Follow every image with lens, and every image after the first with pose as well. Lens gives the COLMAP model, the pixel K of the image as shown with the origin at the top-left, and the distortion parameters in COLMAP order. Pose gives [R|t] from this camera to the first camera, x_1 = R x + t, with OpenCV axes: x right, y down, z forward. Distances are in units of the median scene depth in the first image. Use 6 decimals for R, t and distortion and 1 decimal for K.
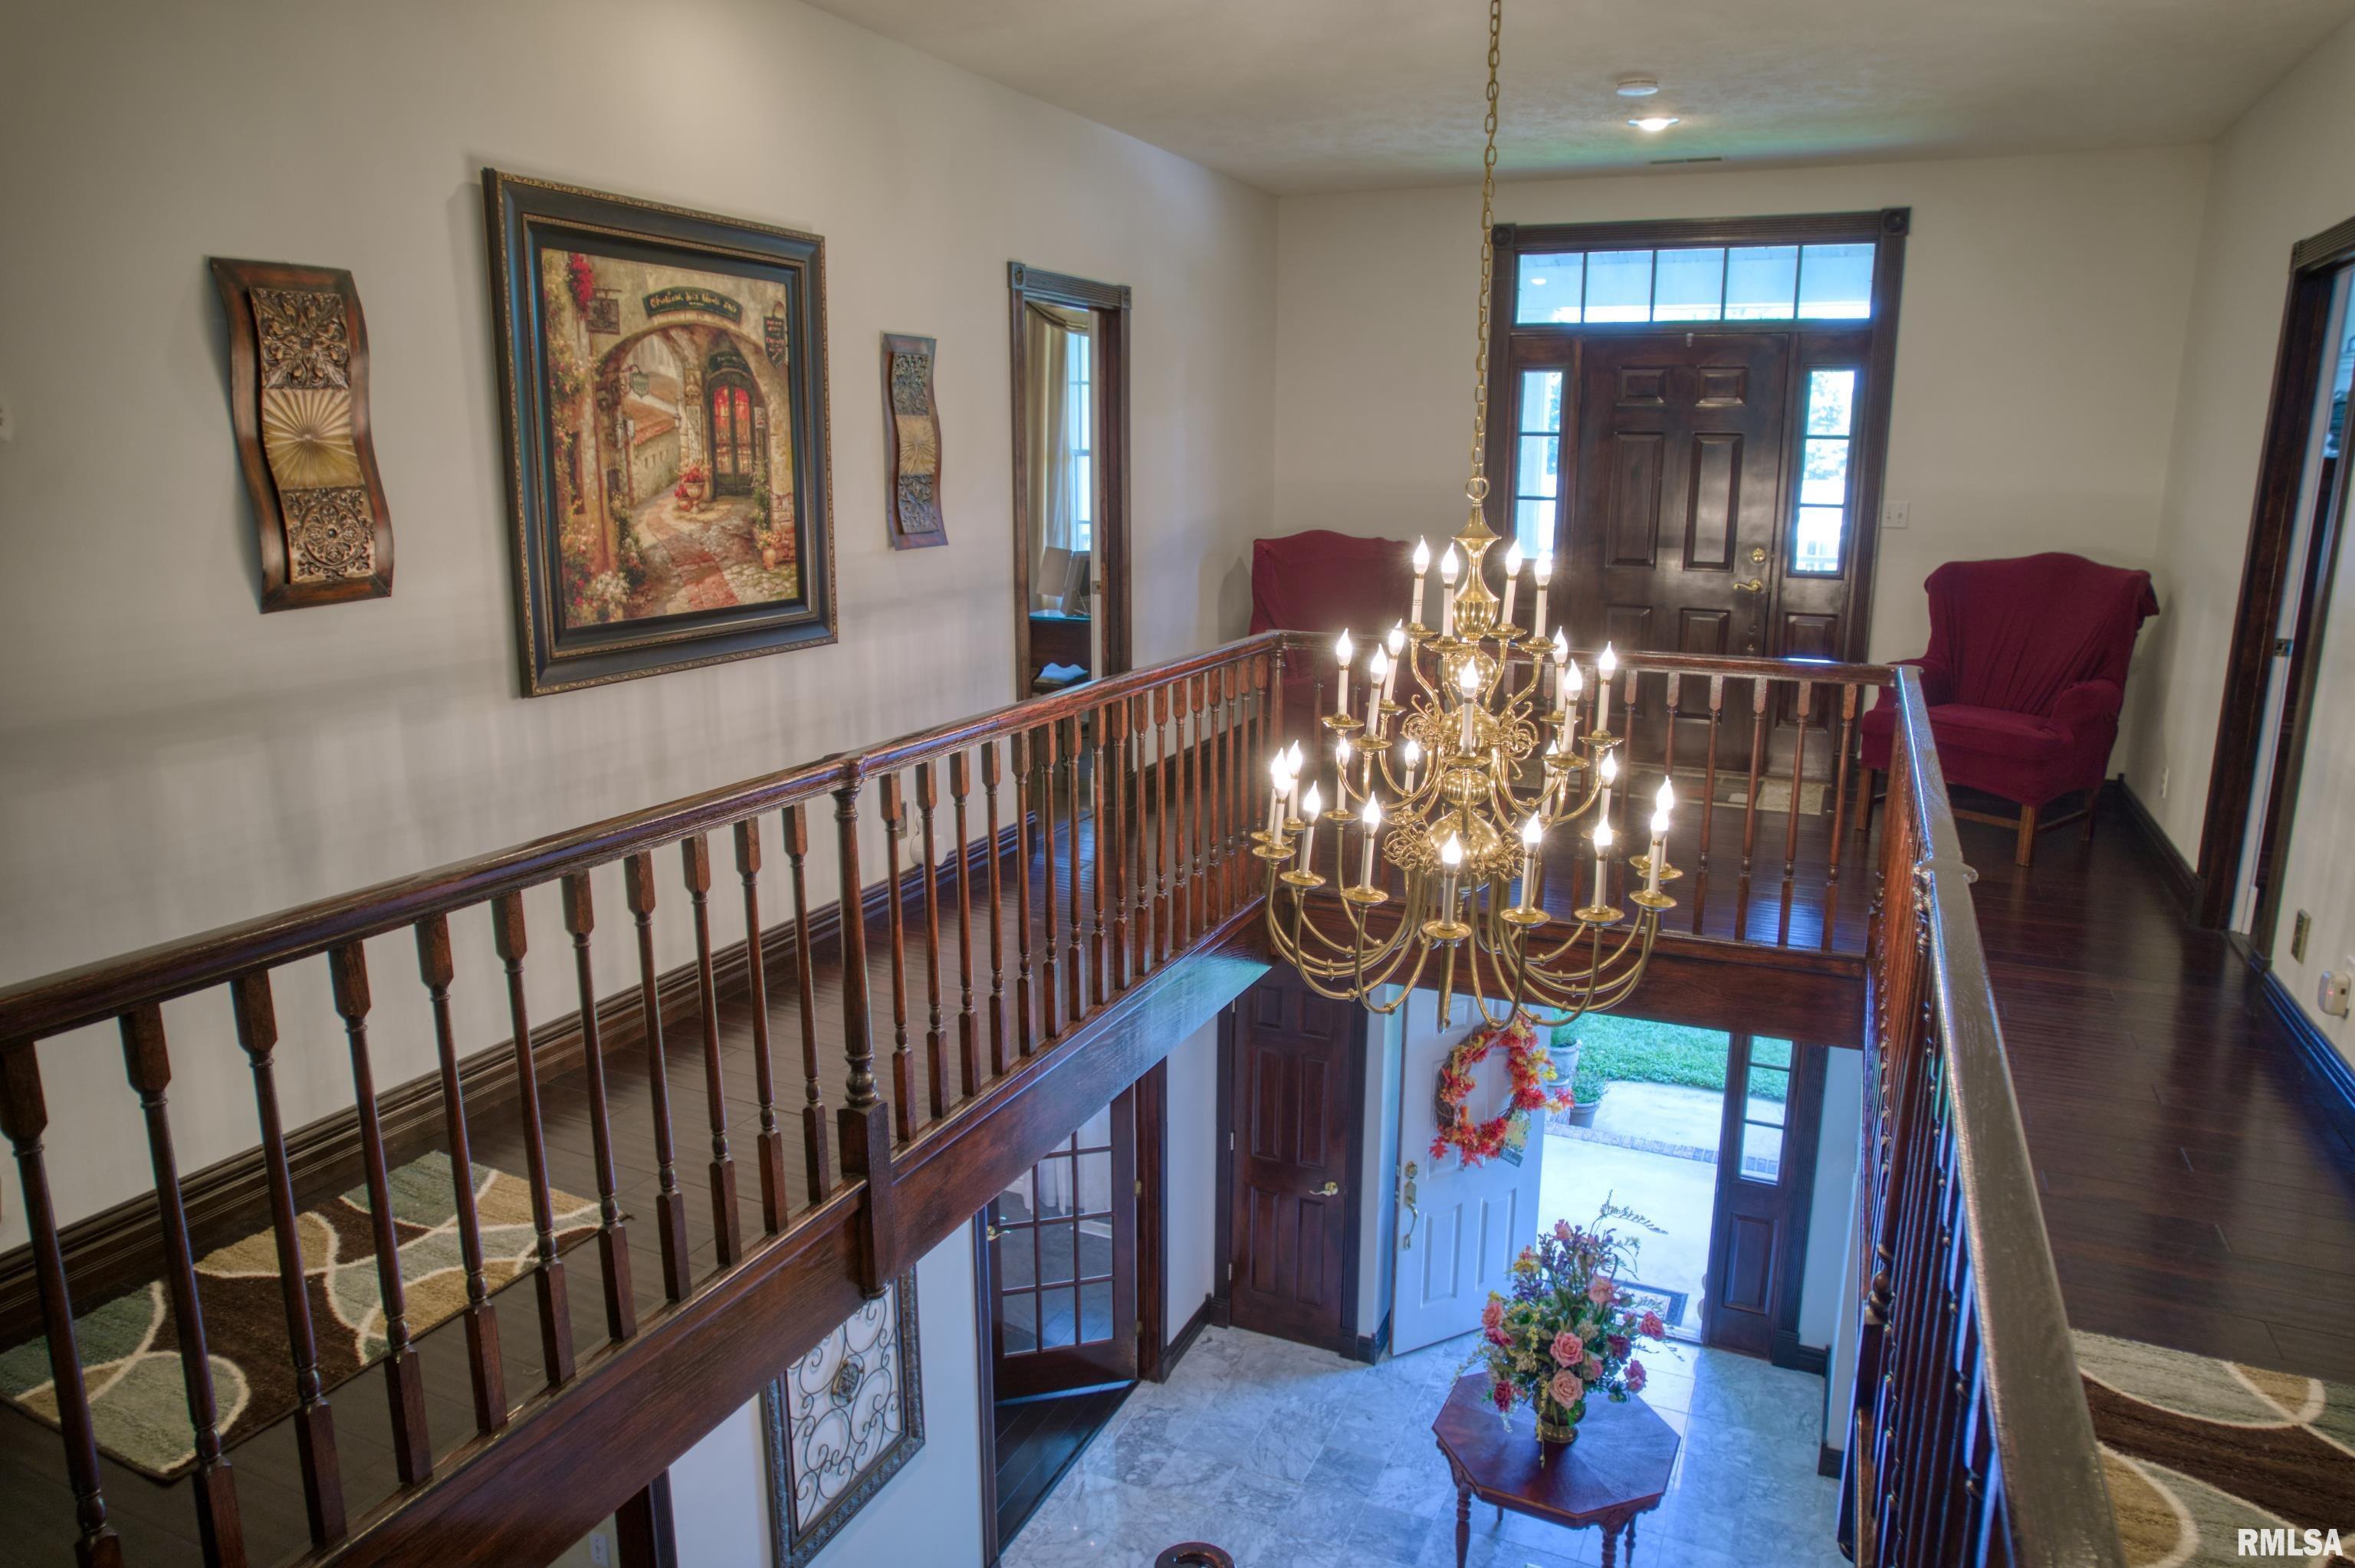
lens RADIAL K [[1507.4, 0, 1195.6], [0, 1507.4, 775.4], [0, 0, 1]] dist [-0.078506, 0.062388]
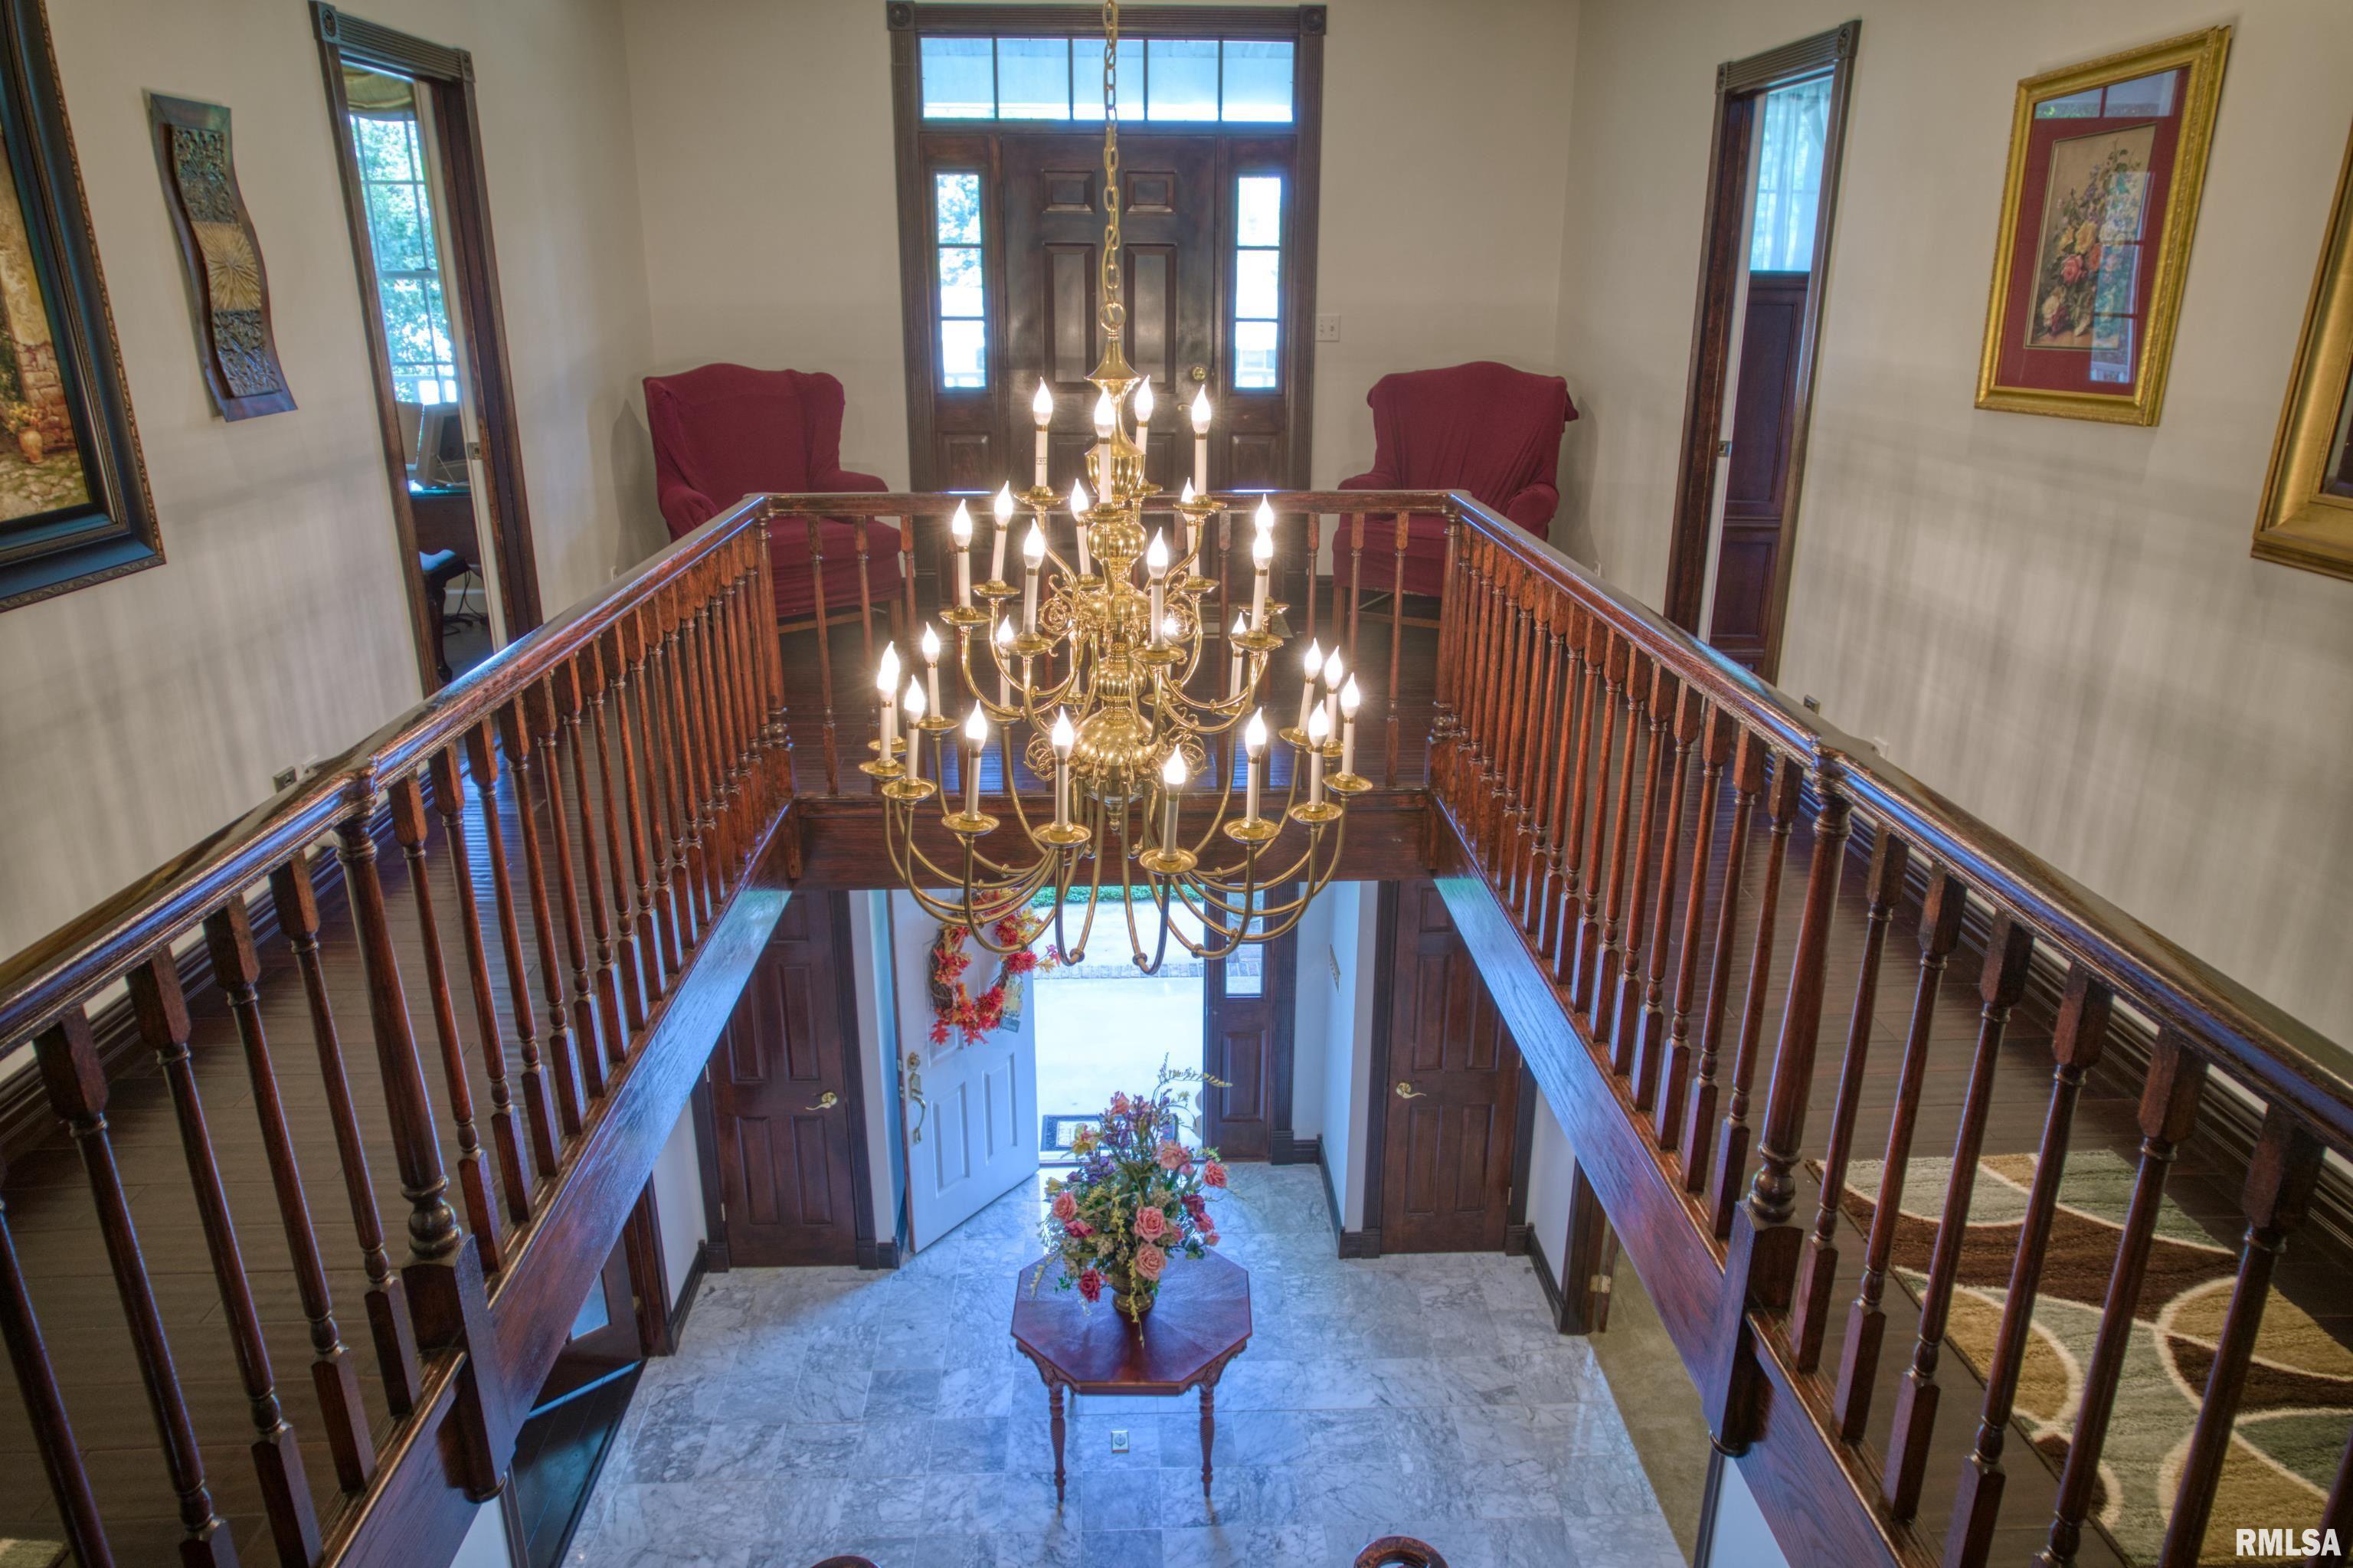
lens RADIAL K [[1506.4, 0, 1194.6], [0, 1506.4, 775.4], [0, 0, 1]] dist [-0.078506, 0.062388]
pose [[0.893593, -0.145735, 0.424561, -0.077290], [0.094847, 0.985775, 0.138749, -0.027128], [-0.438742, -0.083716, 0.894705, 0.117497]]
